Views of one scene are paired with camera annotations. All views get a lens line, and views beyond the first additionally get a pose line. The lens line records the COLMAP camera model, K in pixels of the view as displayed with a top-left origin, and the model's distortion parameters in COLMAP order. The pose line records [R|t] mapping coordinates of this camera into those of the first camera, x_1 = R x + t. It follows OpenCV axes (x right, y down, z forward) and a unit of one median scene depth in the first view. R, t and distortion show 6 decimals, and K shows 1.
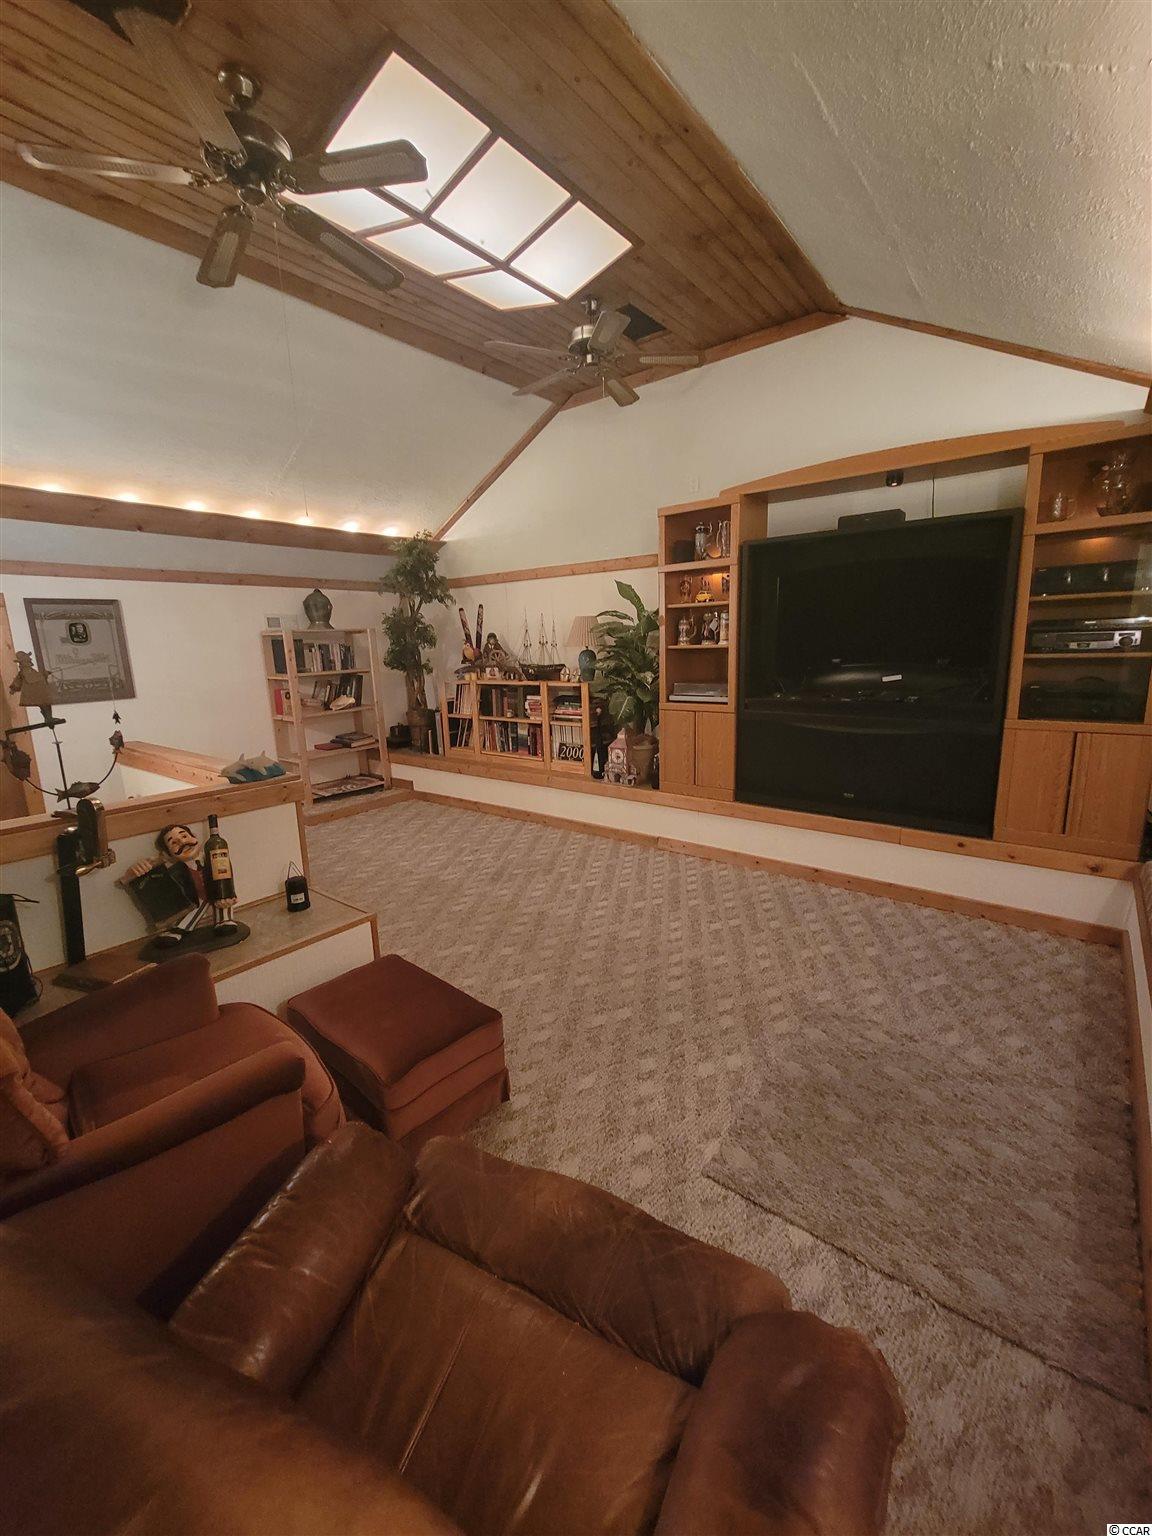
lens RADIAL K [[628.0, 0, 576.0], [0, 628.0, 768.0], [0, 0, 1]] dist [-0.002101, -0.000380]
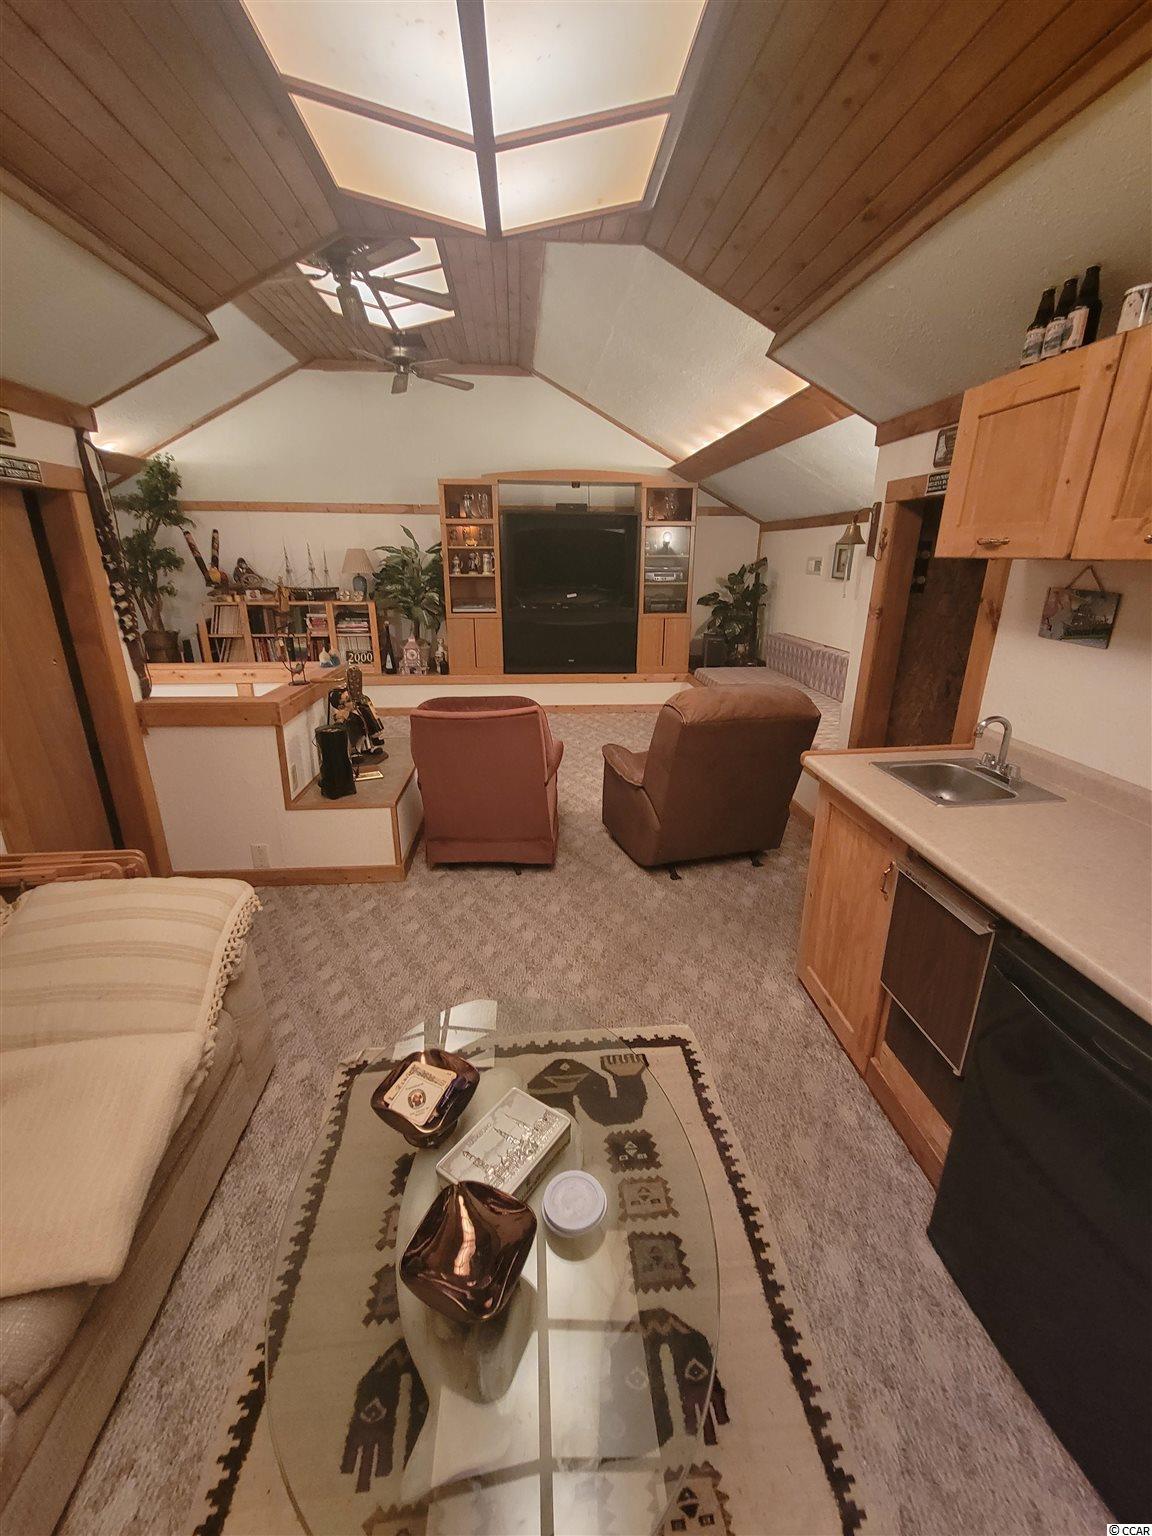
lens RADIAL K [[627.2, 0, 575.9], [0, 627.2, 770.6], [0, 0, 1]] dist [0.000894, -0.000469]
pose [[0.725419, -0.189548, 0.661694, -0.667802], [0.110930, 0.980963, 0.159393, 0.054577], [-0.679310, -0.042225, 0.732636, -0.294995]]
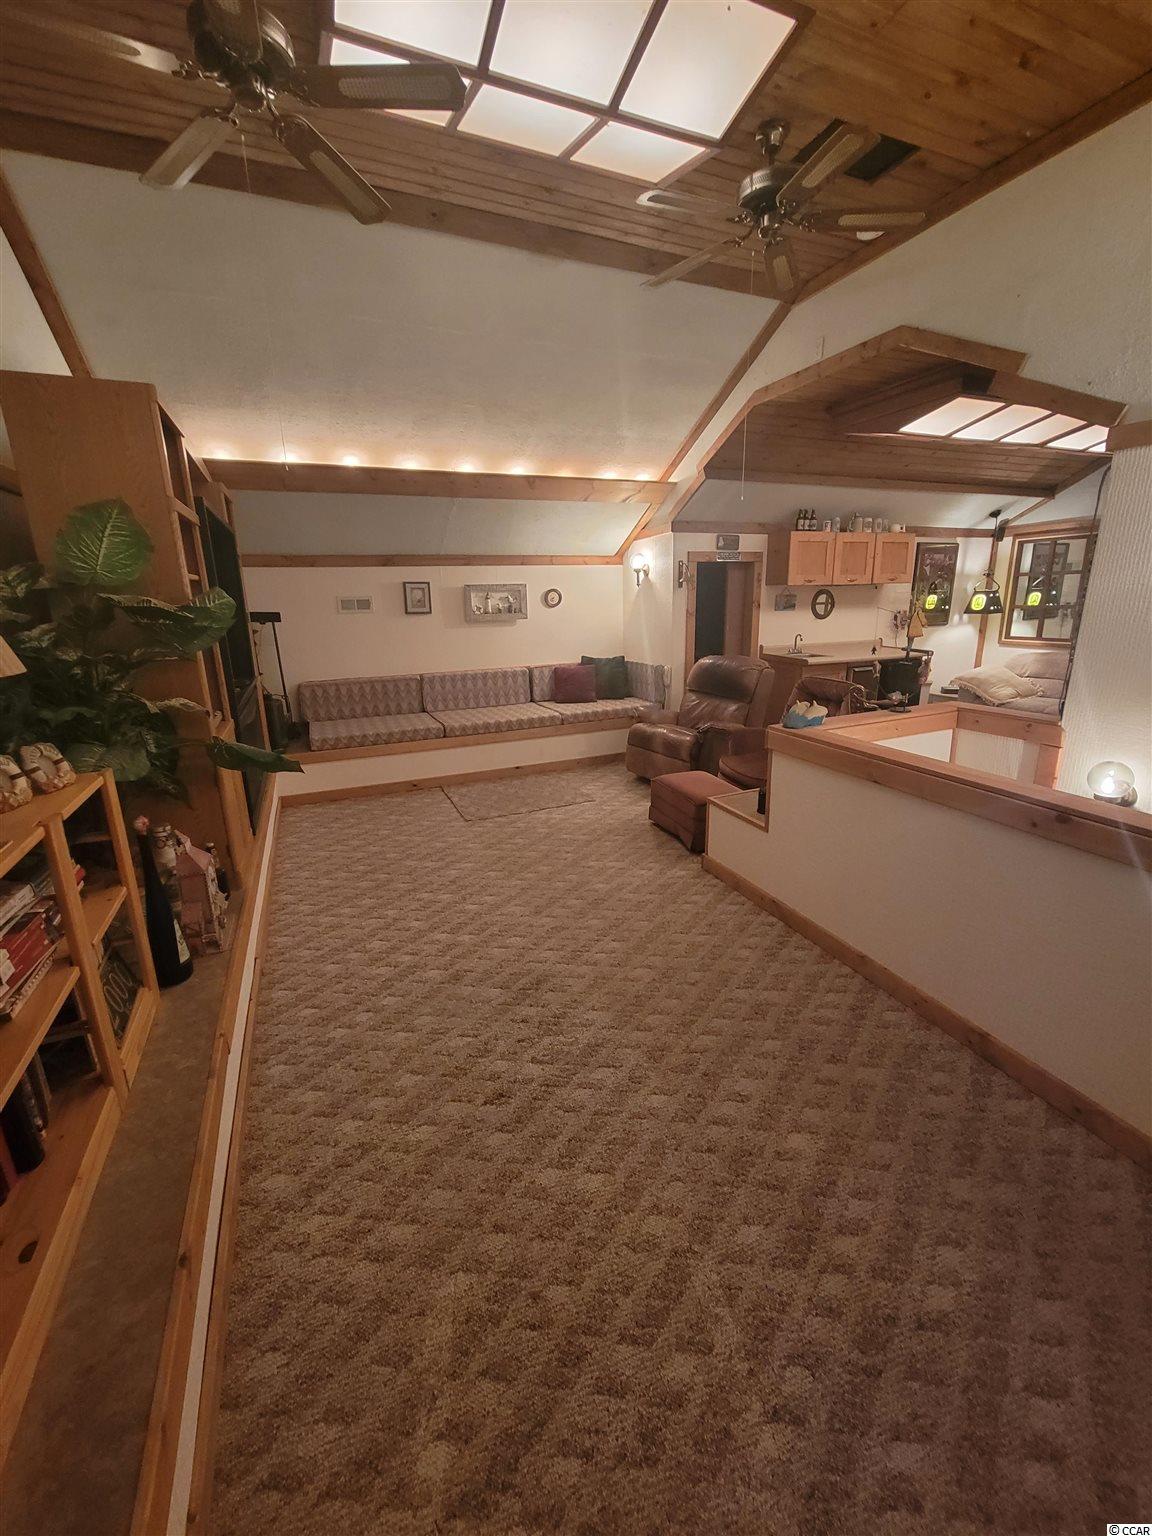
lens RADIAL K [[628.0, 0, 576.0], [0, 628.0, 768.0], [0, 0, 1]] dist [-0.002101, -0.000380]
pose [[-0.877292, -0.076742, 0.473783, -0.412550], [0.145932, 0.897748, 0.415634, -0.262803], [-0.457234, 0.433773, -0.776388, 1.252845]]
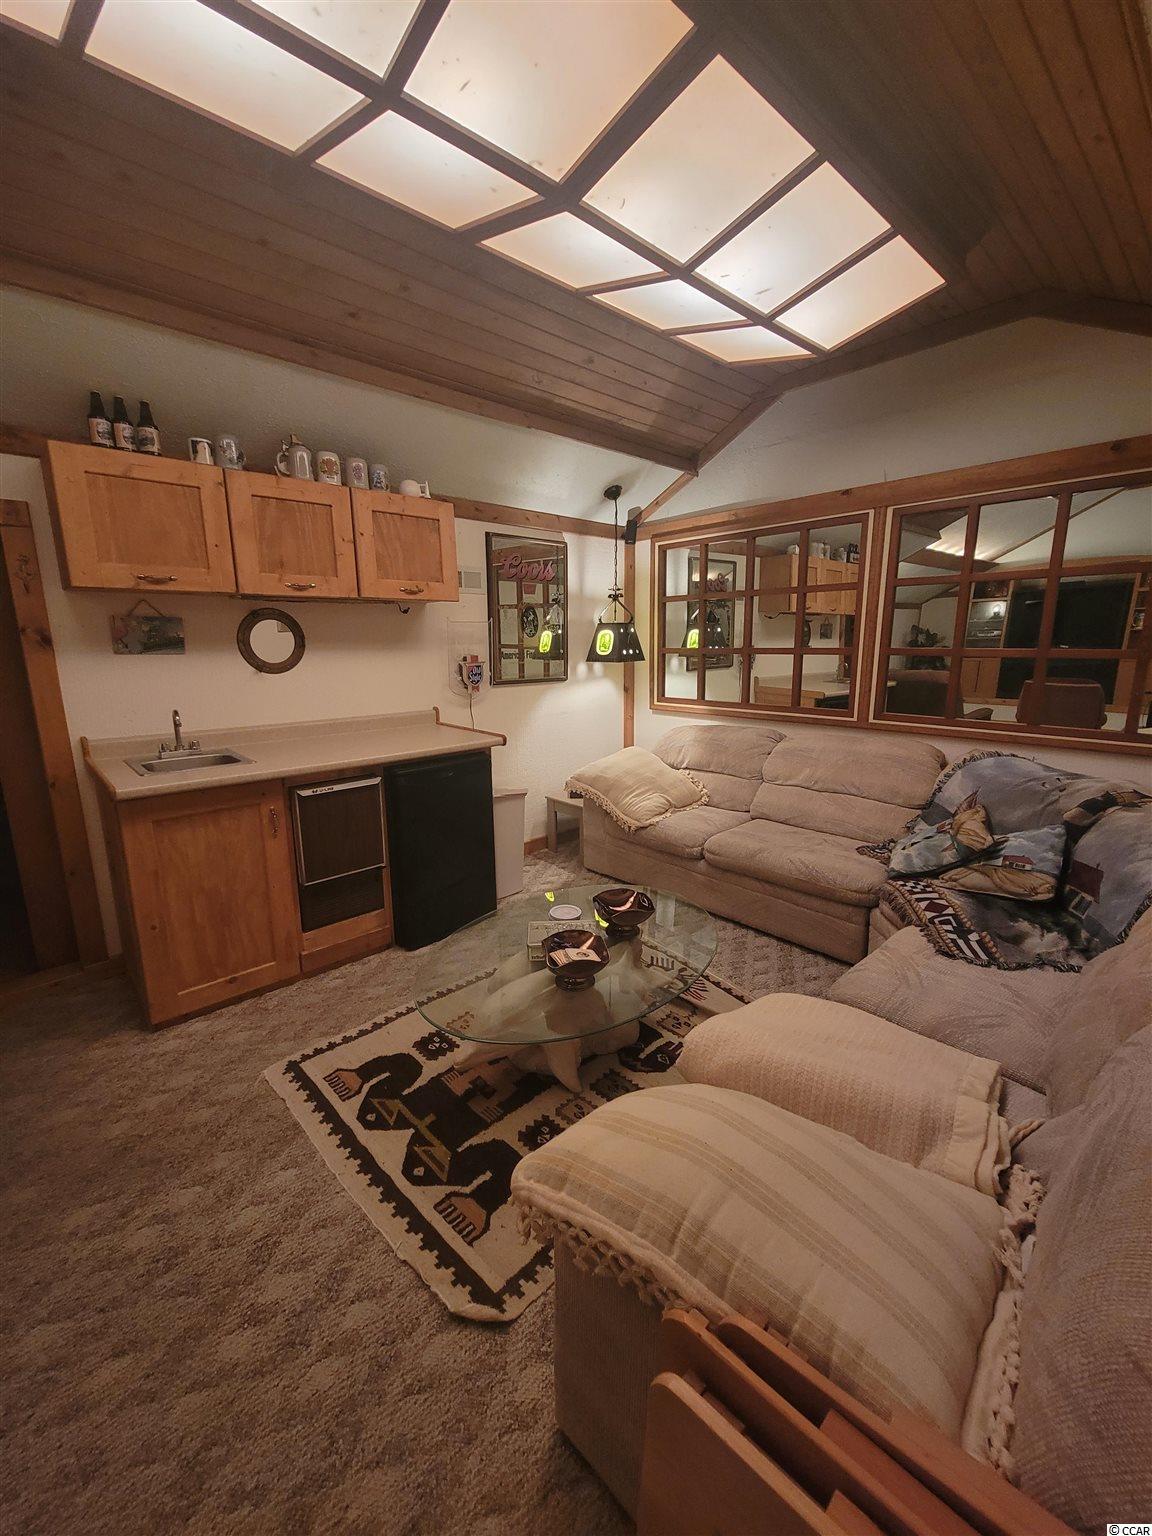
lens RADIAL K [[628.0, 0, 576.0], [0, 628.0, 768.0], [0, 0, 1]] dist [-0.002101, -0.000380]
pose [[-0.988935, 0.009803, 0.148024, -0.610144], [0.067352, 0.918717, 0.389130, -0.029416], [-0.132178, 0.394794, -0.909212, 0.316093]]
